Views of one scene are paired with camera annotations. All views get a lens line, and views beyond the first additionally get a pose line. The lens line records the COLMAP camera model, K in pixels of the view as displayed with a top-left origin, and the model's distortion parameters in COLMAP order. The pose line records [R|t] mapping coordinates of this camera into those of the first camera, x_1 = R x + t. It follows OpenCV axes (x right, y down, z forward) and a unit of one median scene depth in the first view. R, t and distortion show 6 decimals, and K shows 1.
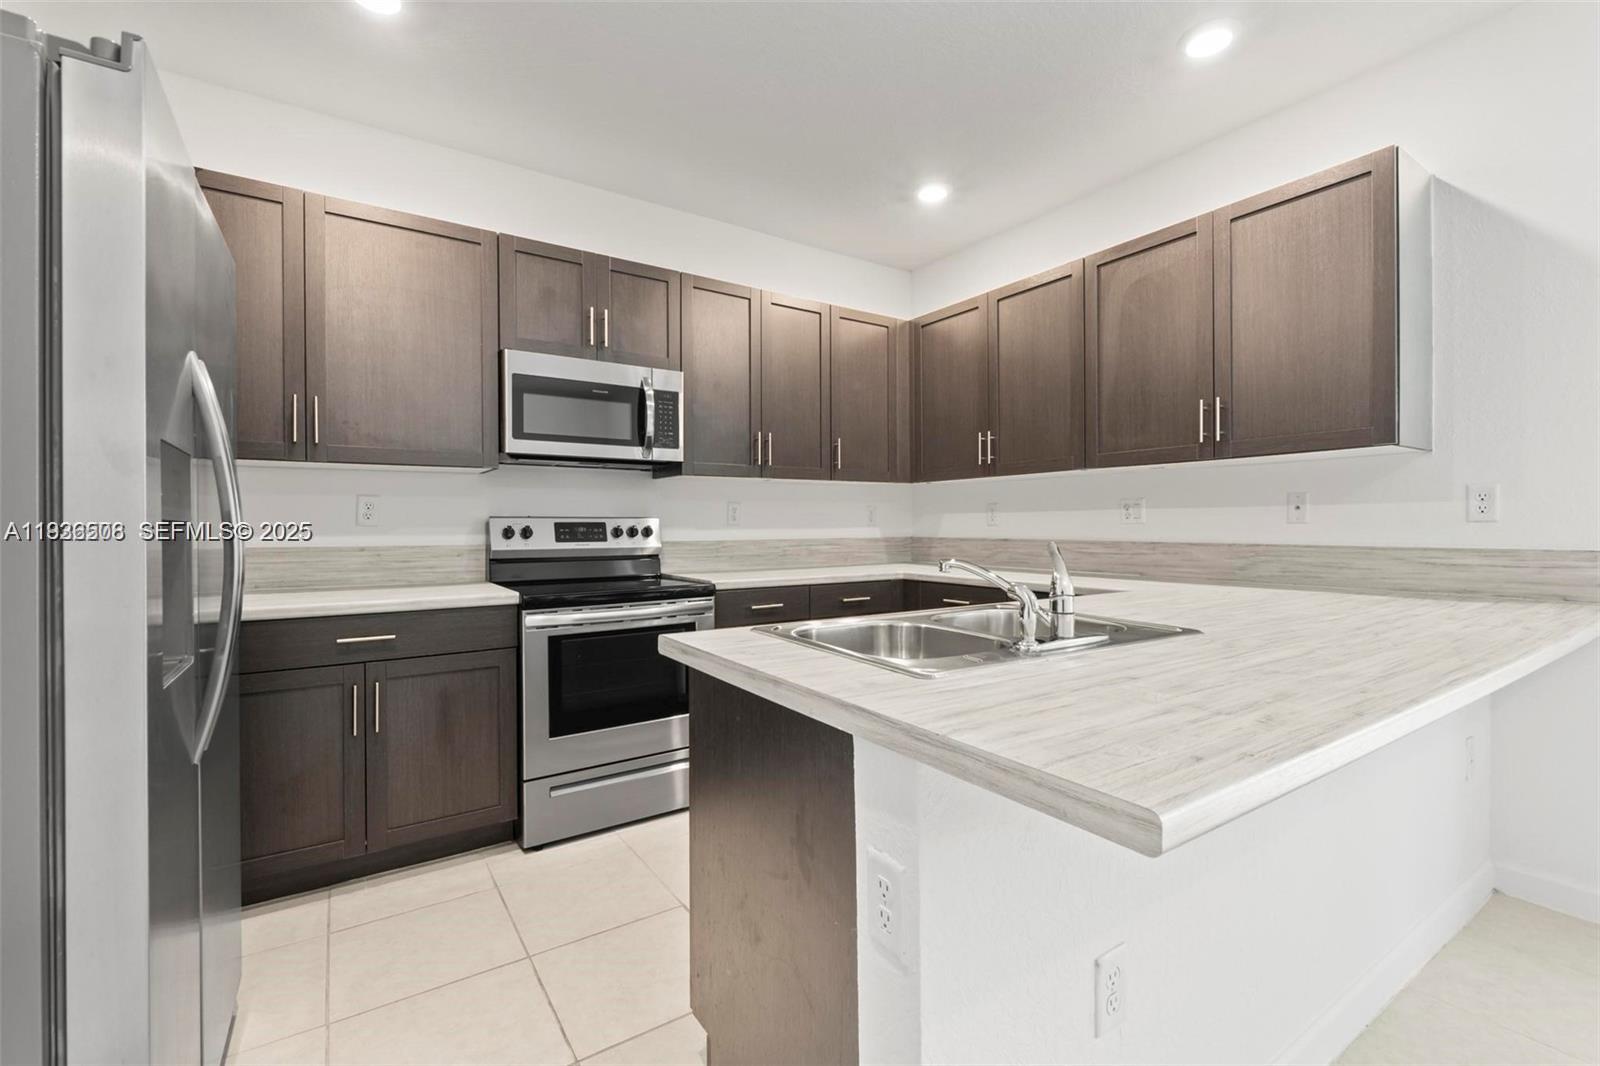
lens RADIAL K [[690.1, 0, 801.4], [0, 690.1, 525.5], [0, 0, 1]] dist [-0.000514, -0.000275]
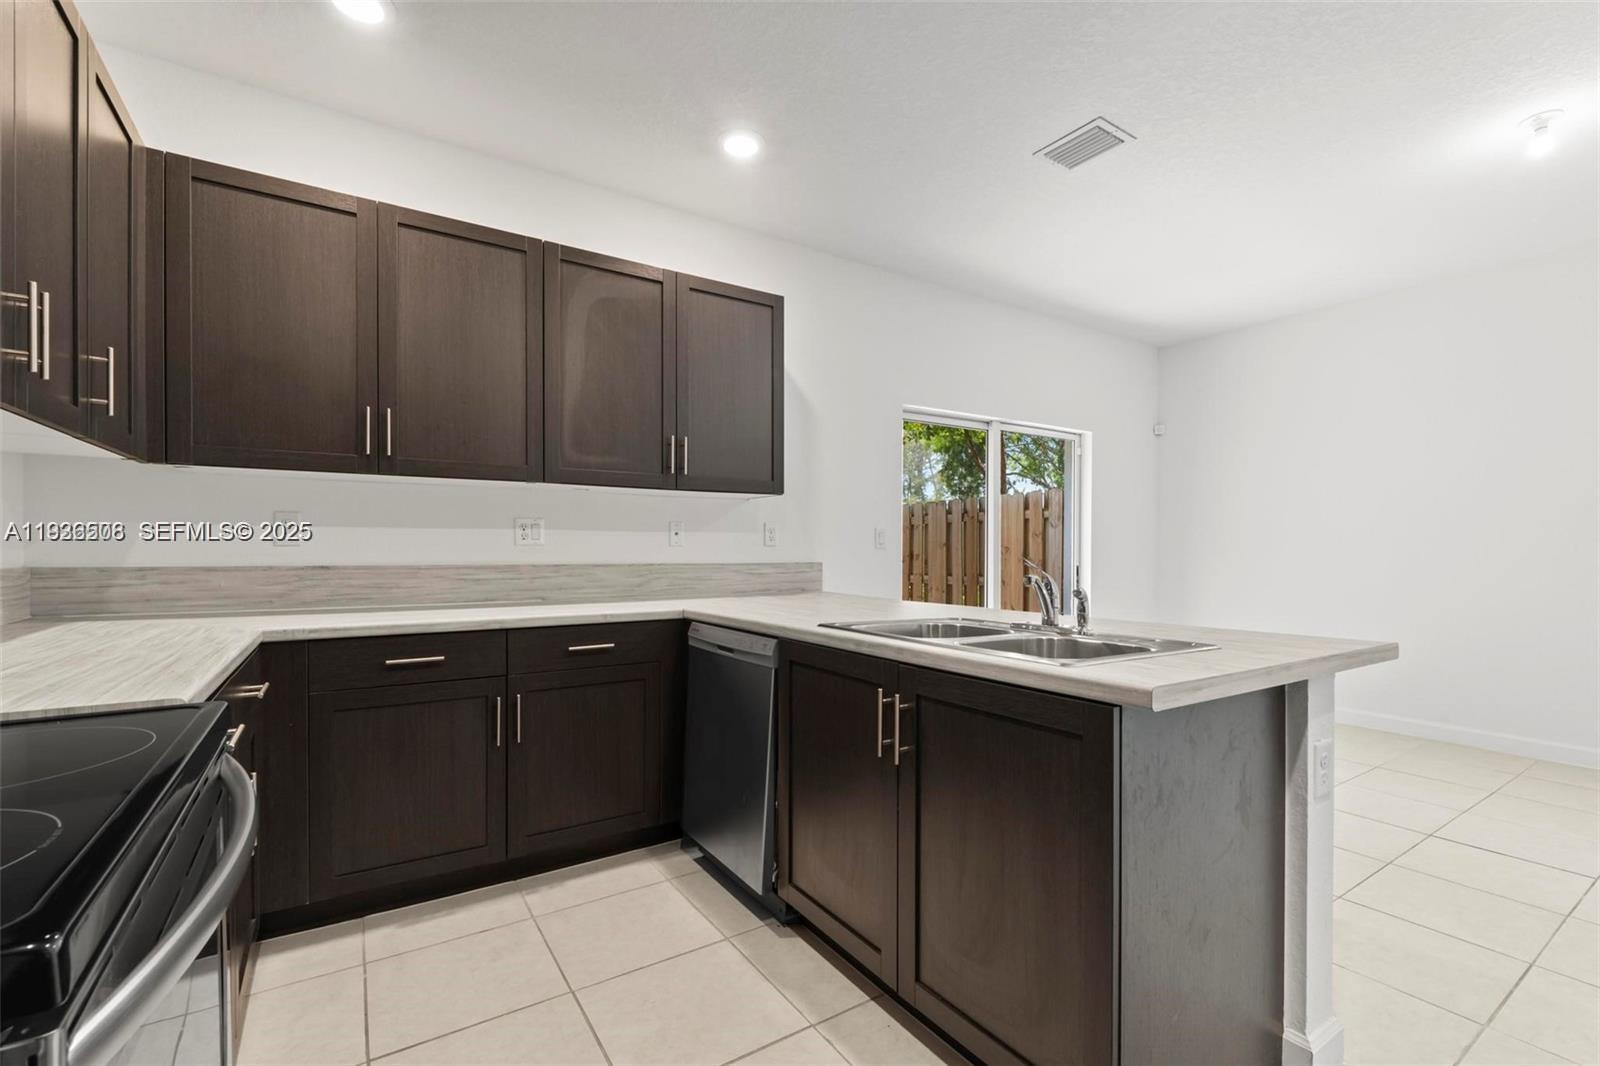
lens RADIAL K [[690.1, 0, 794.3], [0, 690.1, 547.9], [0, 0, 1]] dist [-0.000514, -0.000275]
pose [[0.019061, 0.003242, 0.999813, -0.633646], [-0.005204, 0.999982, -0.003143, 0.002628], [-0.999805, -0.005144, 0.019078, 0.912780]]
